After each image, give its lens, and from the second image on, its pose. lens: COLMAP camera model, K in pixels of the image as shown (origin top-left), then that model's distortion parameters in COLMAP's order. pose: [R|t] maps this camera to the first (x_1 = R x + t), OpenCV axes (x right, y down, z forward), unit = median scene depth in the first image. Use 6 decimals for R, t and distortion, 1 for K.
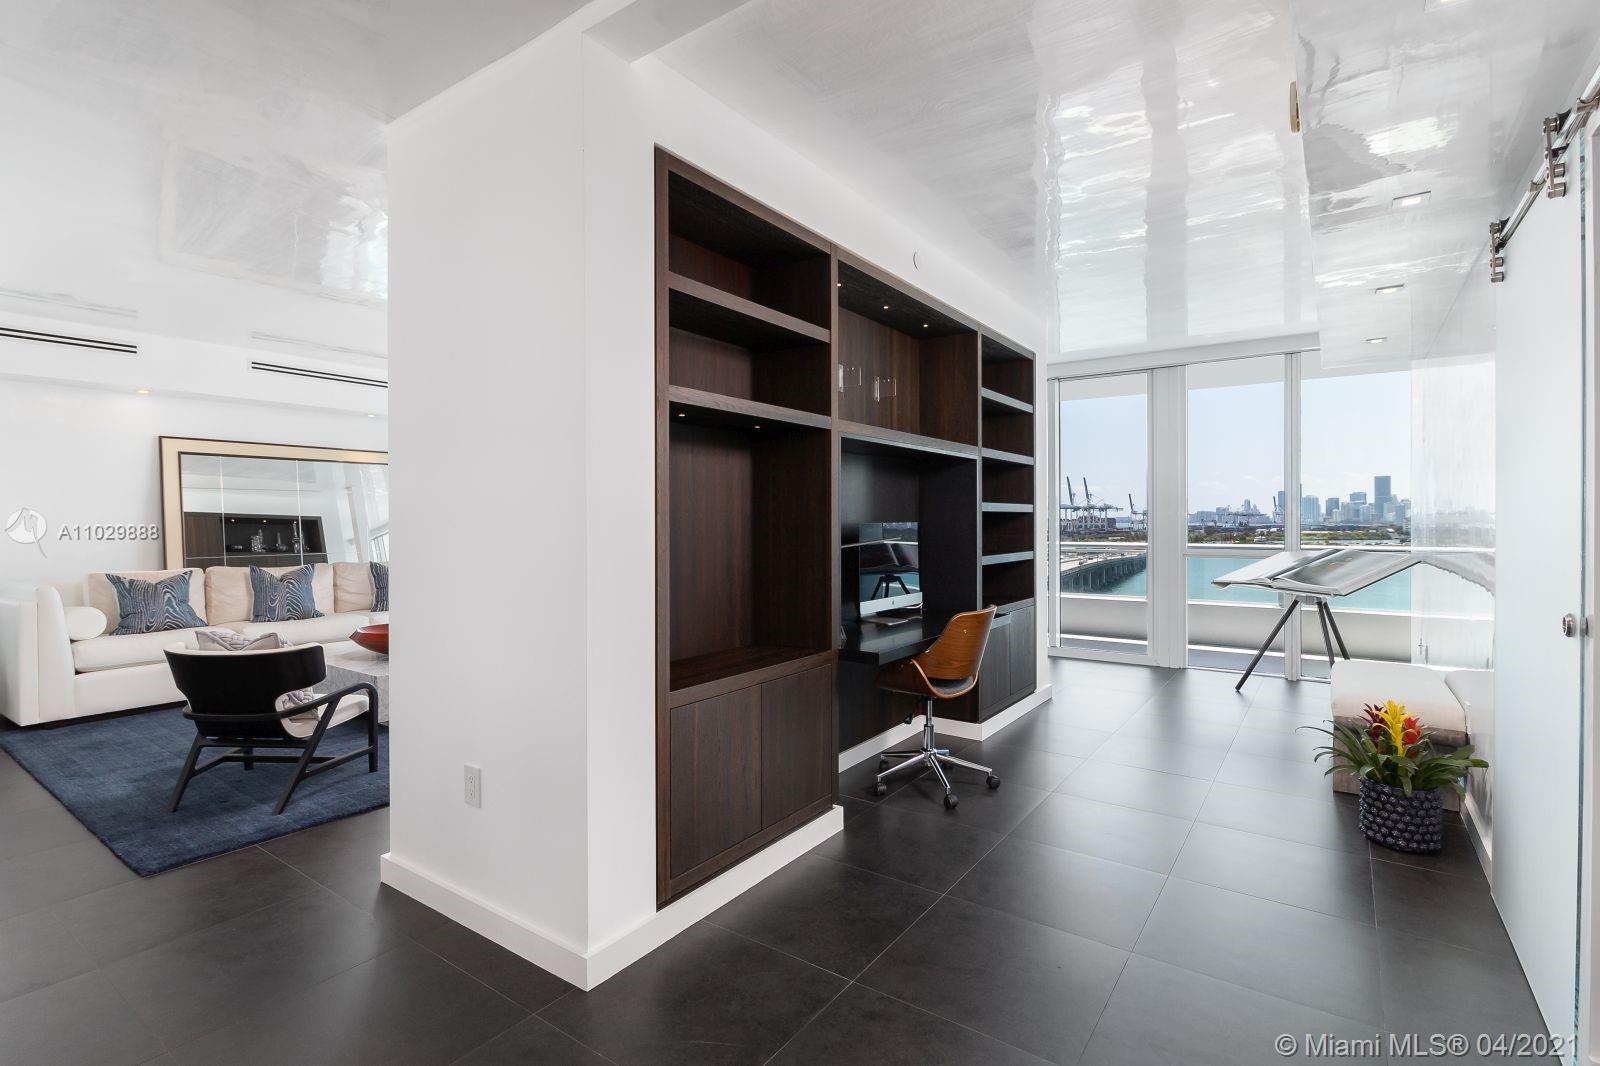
lens RADIAL K [[763.5, 0, 802.1], [0, 763.5, 527.3], [0, 0, 1]] dist [-0.002666, -0.000702]
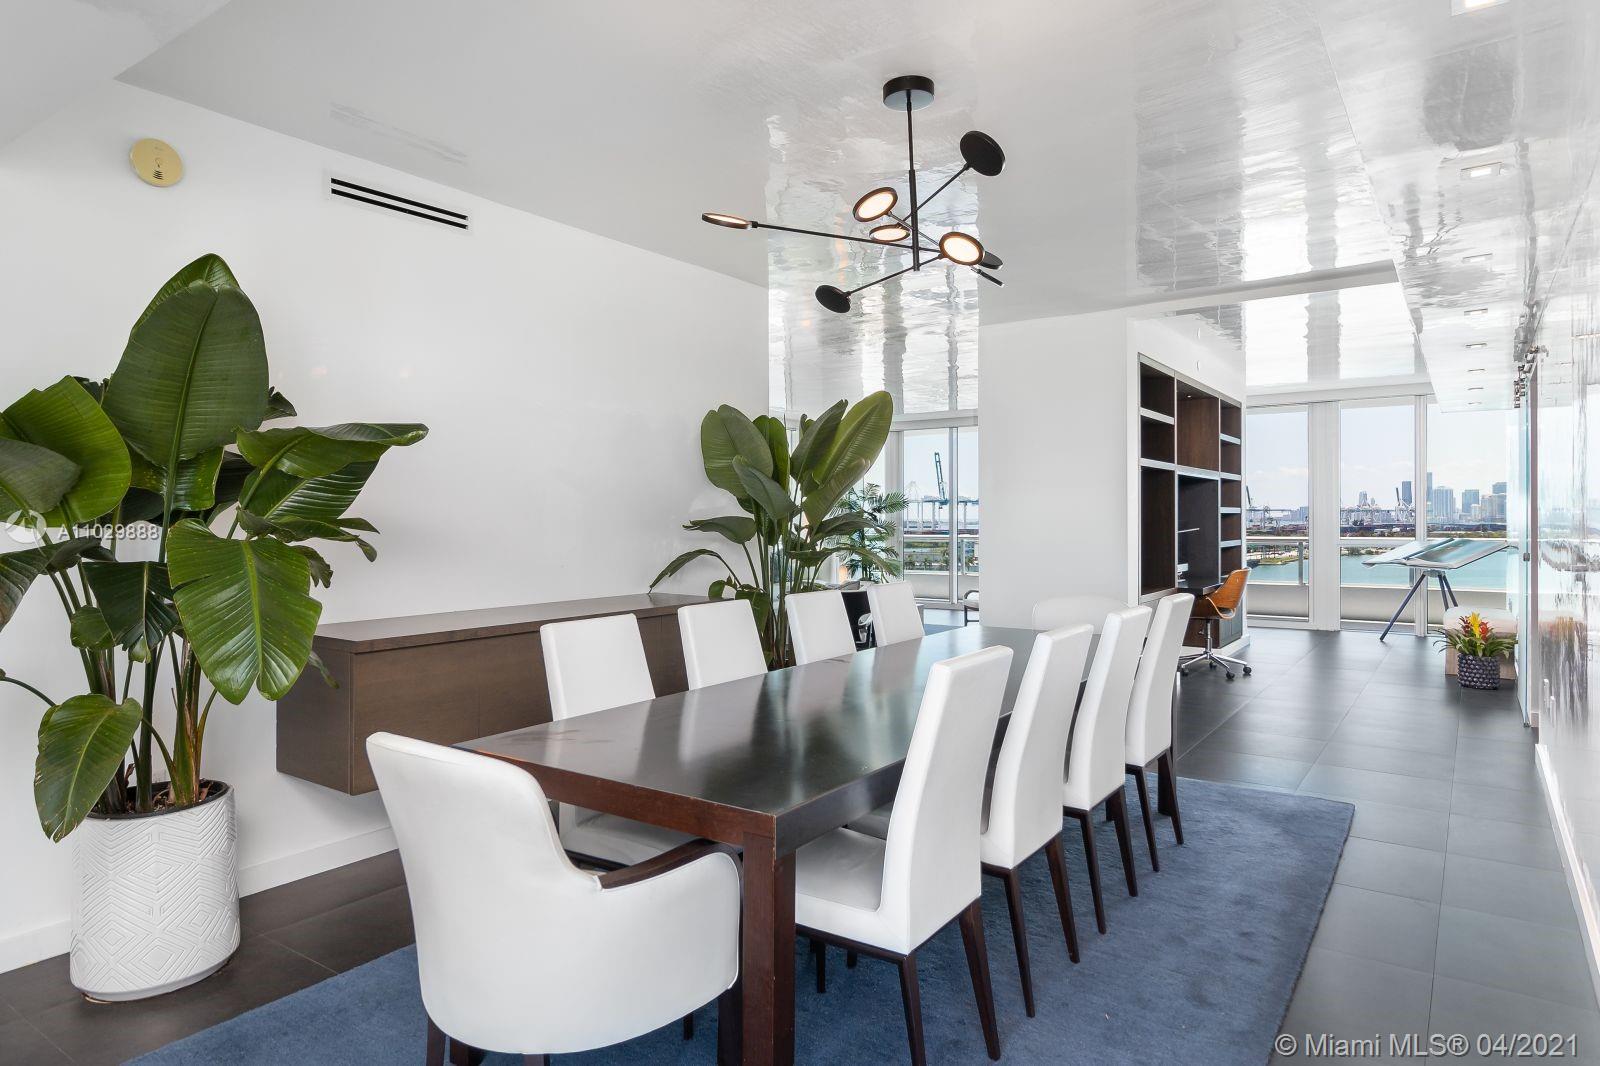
lens RADIAL K [[949.0, 0, 800.0], [0, 949.0, 533.0], [0, 0, 1]] dist [-0.002019, -0.000254]
pose [[0.999967, -0.002439, -0.007747, -0.239435], [0.002478, 0.999984, 0.005060, 0.003176], [0.007734, -0.005079, 0.999957, -0.370983]]
